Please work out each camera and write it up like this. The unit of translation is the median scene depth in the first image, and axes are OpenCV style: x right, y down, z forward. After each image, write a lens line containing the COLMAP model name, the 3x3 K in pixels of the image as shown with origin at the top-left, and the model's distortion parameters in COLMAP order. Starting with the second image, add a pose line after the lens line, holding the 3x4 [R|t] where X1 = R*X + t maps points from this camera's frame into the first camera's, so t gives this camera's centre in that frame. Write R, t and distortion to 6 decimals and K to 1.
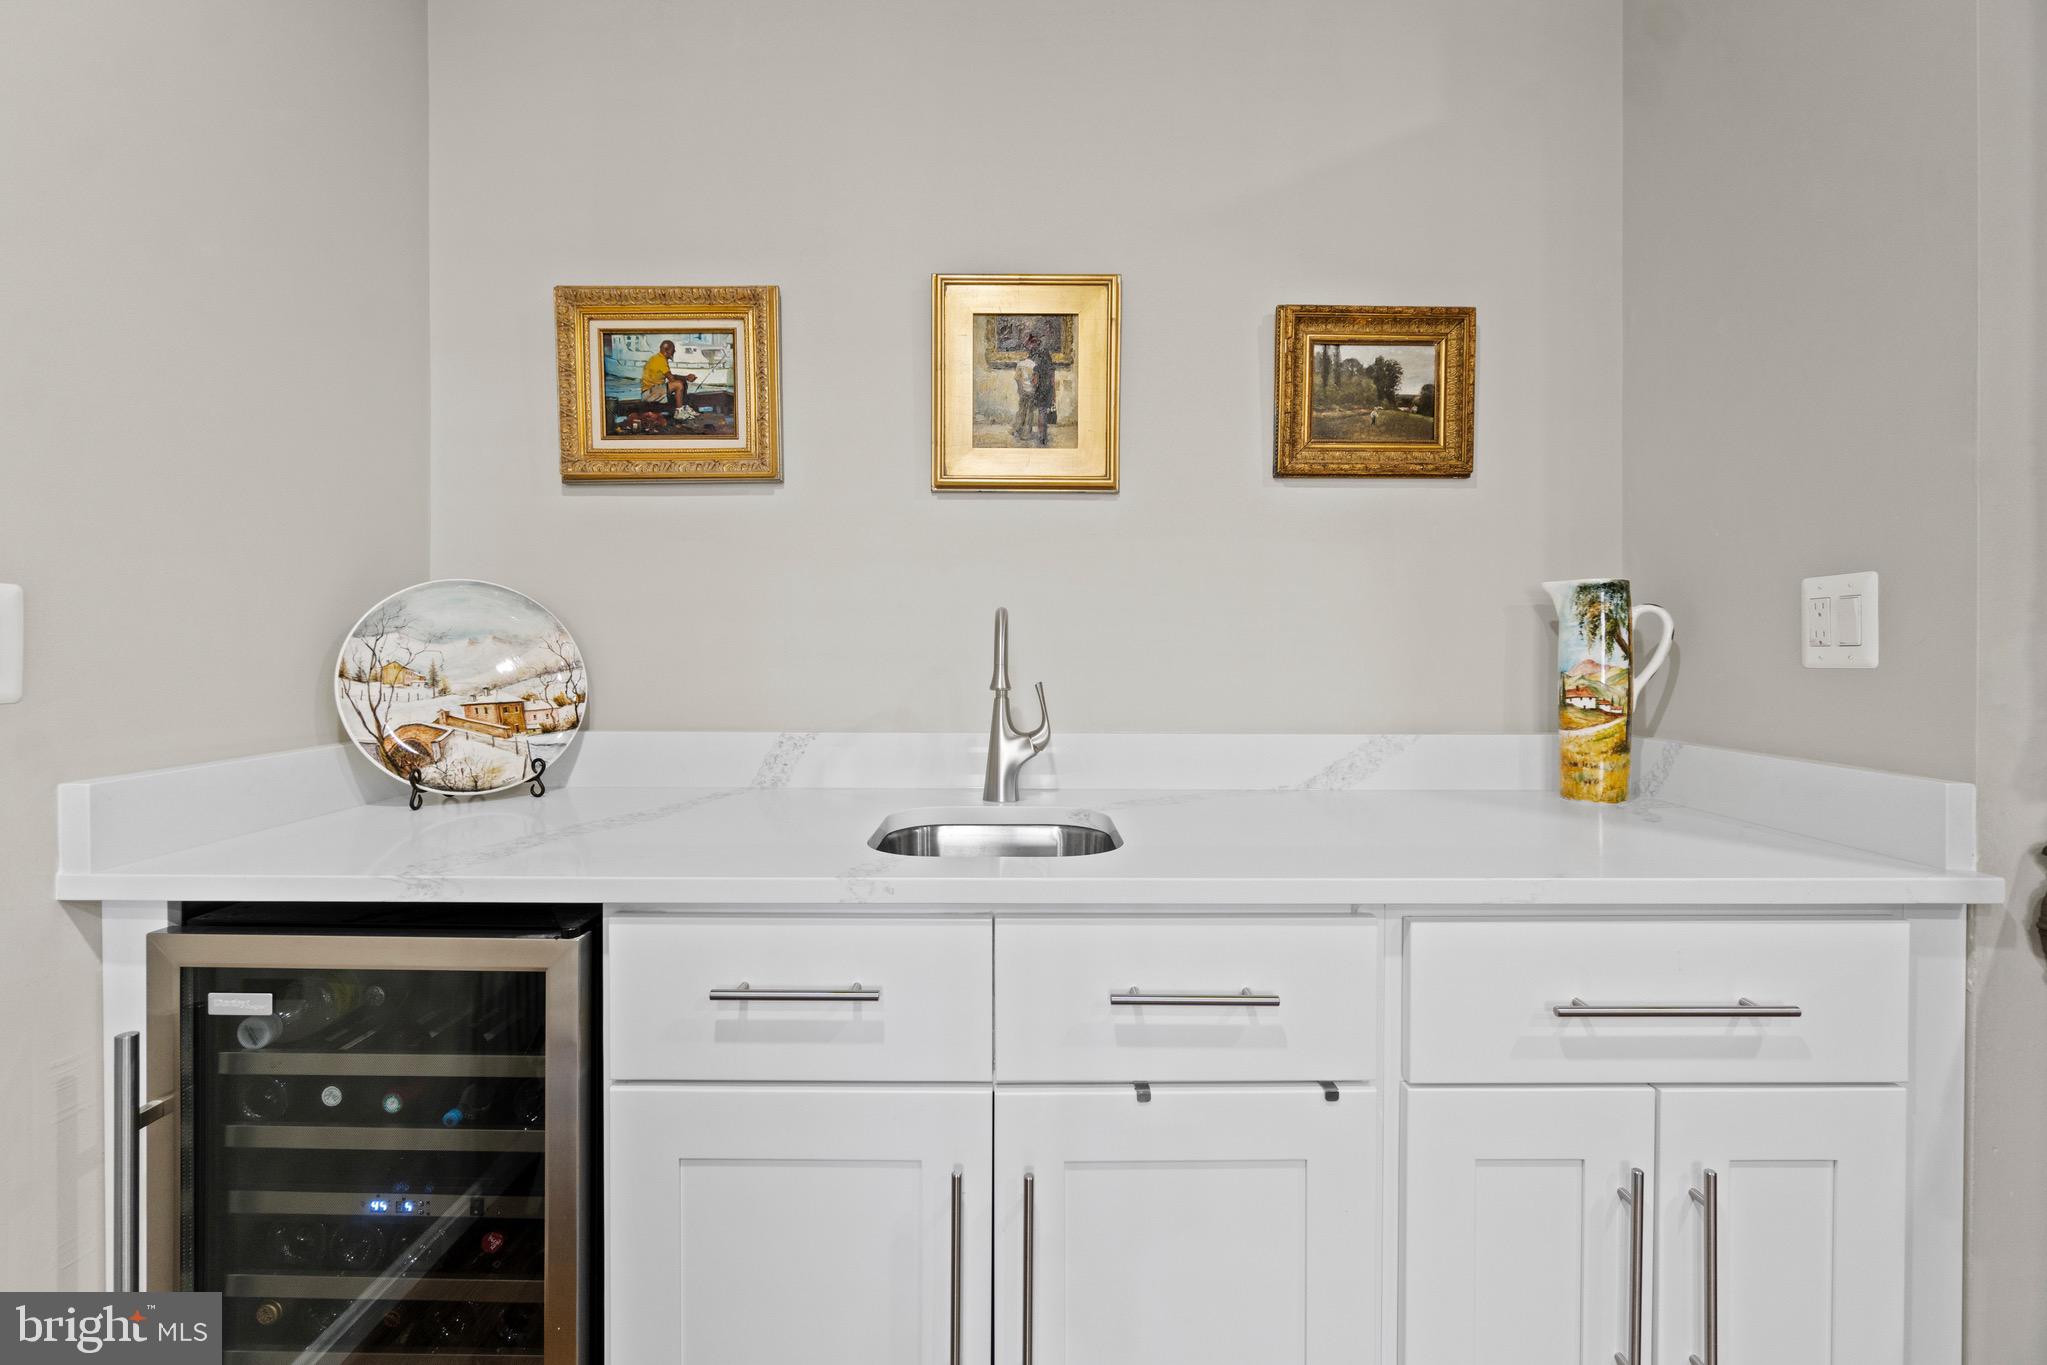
lens RADIAL K [[899.6, 0, 1029.0], [0, 899.6, 668.6], [0, 0, 1]] dist [-0.005934, 0.001519]
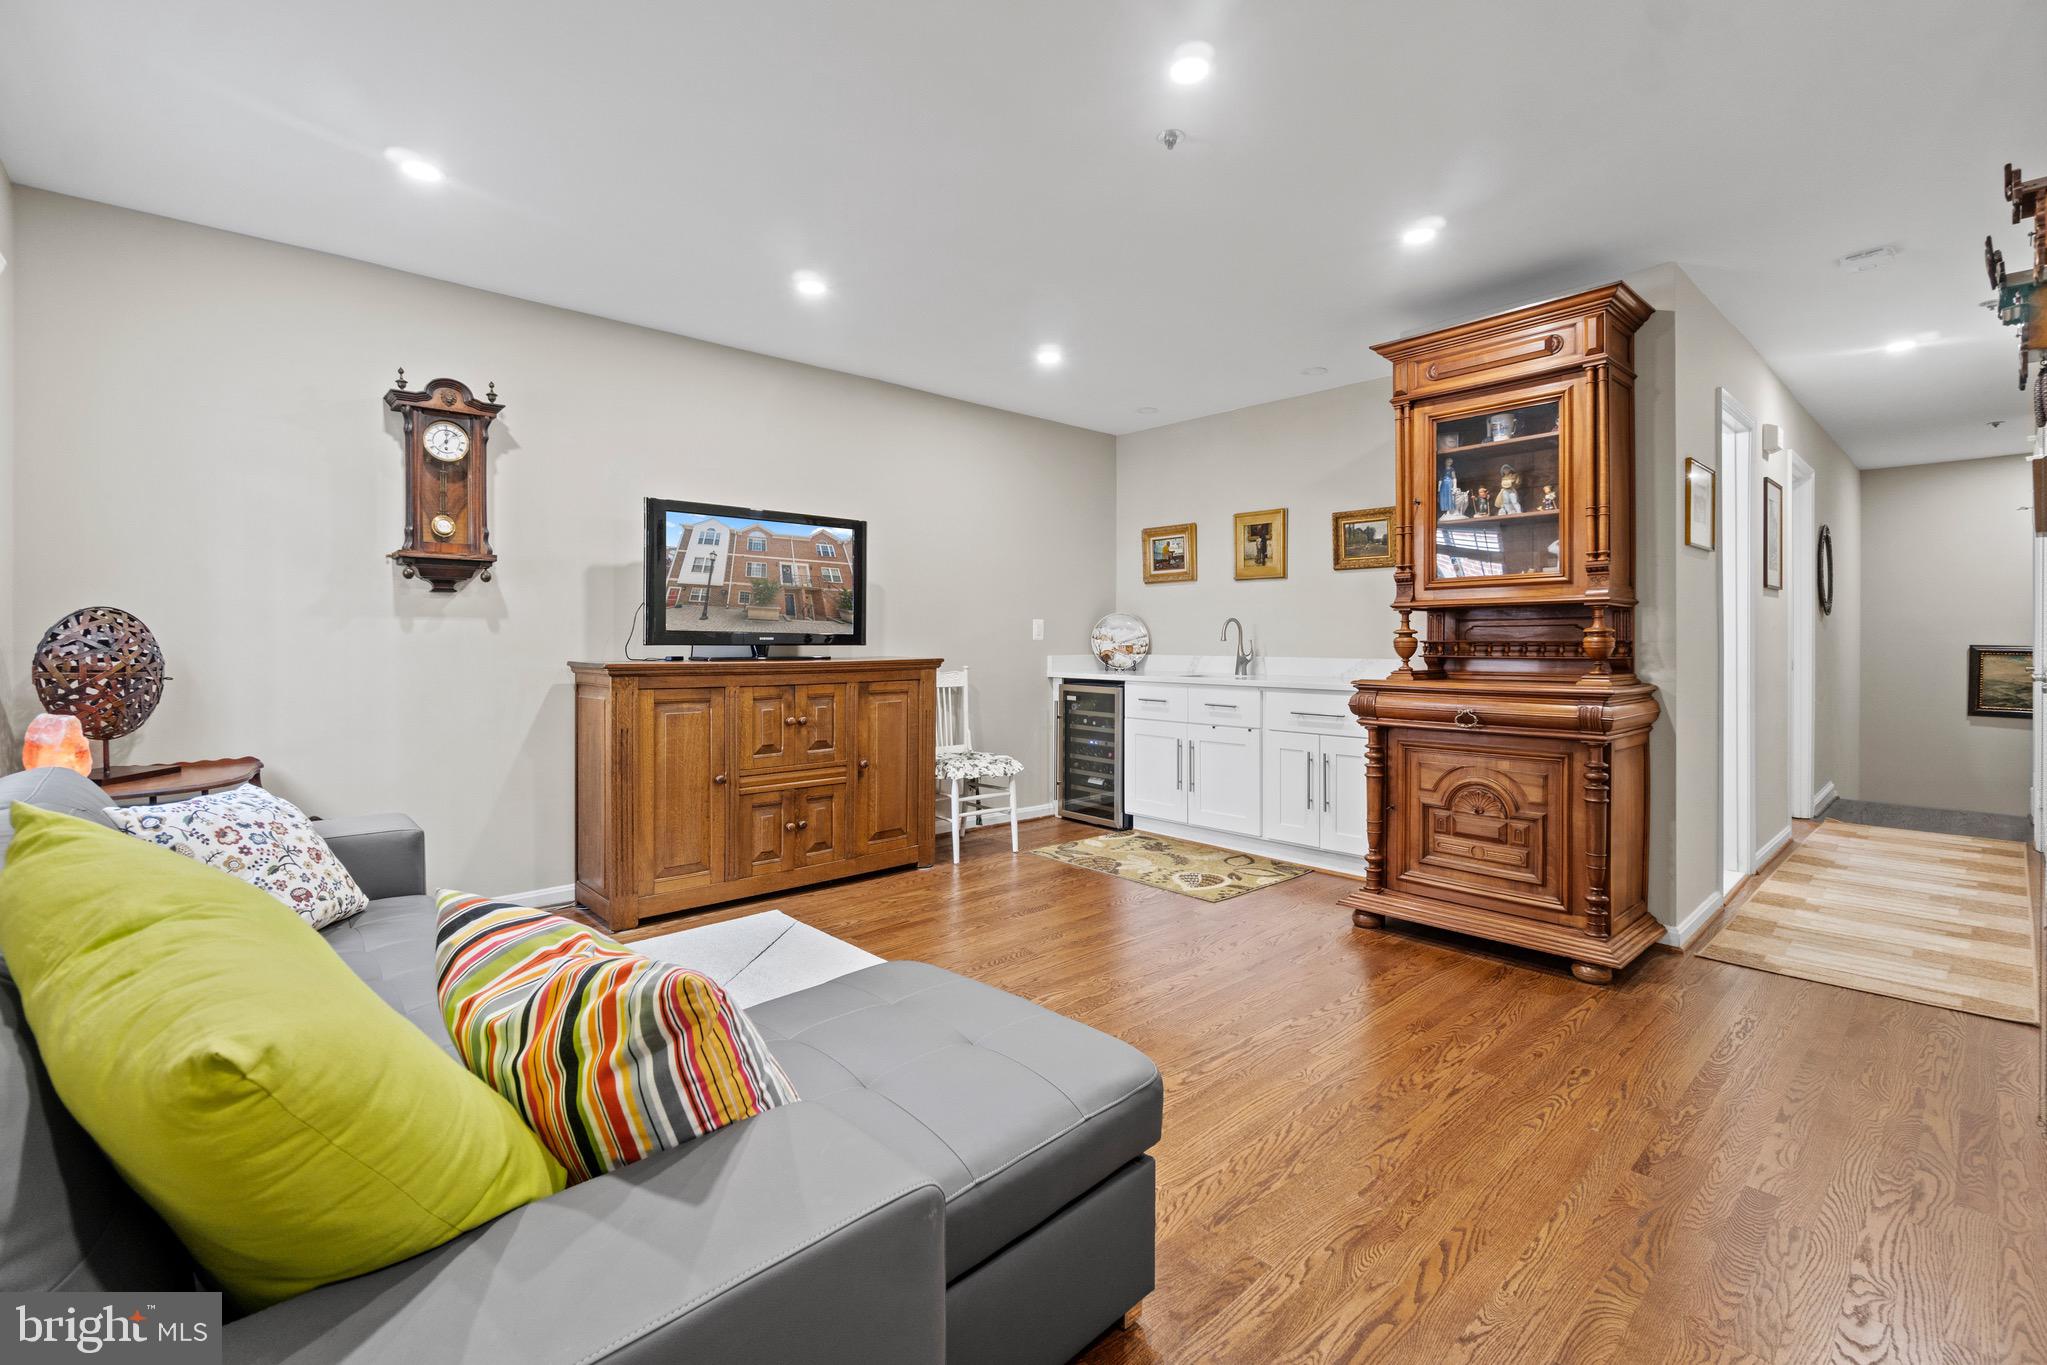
lens RADIAL K [[899.6, 0, 1026.2], [0, 899.6, 645.2], [0, 0, 1]] dist [-0.005934, 0.001519]
pose [[0.686853, 0.001741, -0.726795, 1.753414], [-0.008904, 0.999942, -0.006020, 0.059987], [0.726742, 0.010606, 0.686828, -1.785725]]
